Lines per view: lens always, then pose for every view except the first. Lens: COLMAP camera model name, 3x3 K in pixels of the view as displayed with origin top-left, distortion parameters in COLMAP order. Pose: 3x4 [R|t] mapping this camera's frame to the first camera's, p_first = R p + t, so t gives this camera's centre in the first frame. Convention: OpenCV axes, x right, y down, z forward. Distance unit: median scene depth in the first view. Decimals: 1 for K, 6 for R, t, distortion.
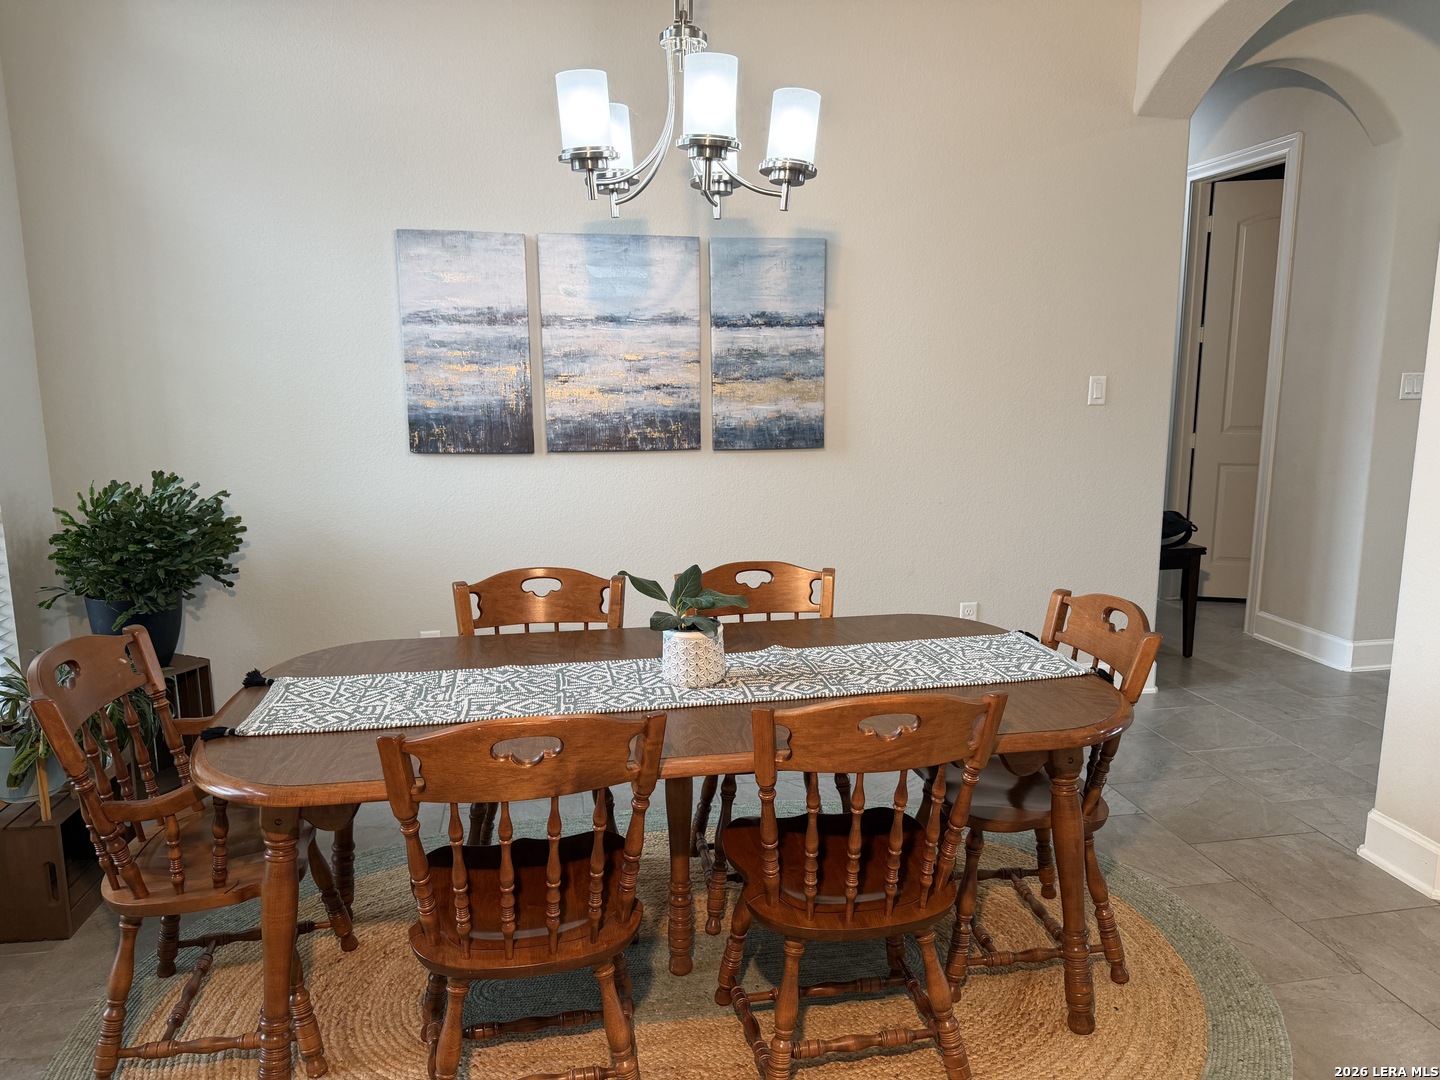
lens RADIAL K [[1015.1, 0, 723.4], [0, 1015.1, 542.9], [0, 0, 1]] dist [0.110336, -0.204084]
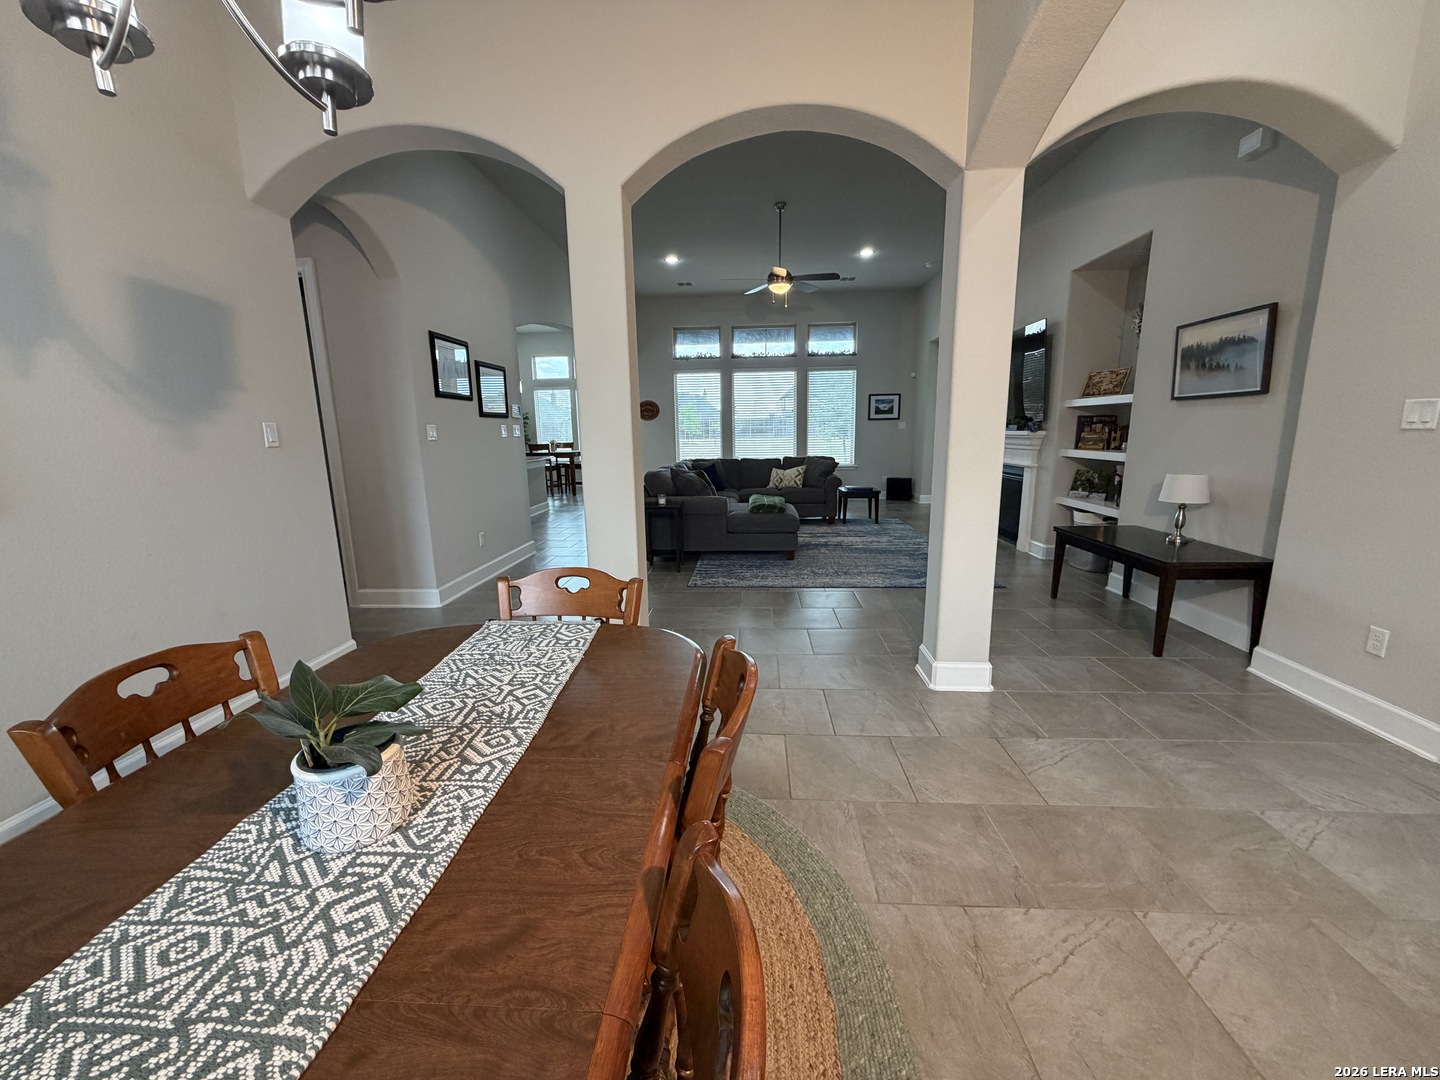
lens RADIAL K [[574.7, 0, 718.4], [0, 574.7, 538.5], [0, 0, 1]] dist [-0.000444, 0.000820]
pose [[0.243128, -0.182114, 0.952745, -0.283829], [0.186952, 0.972599, 0.138202, -0.051231], [-0.951808, 0.144517, 0.270513, 0.631582]]
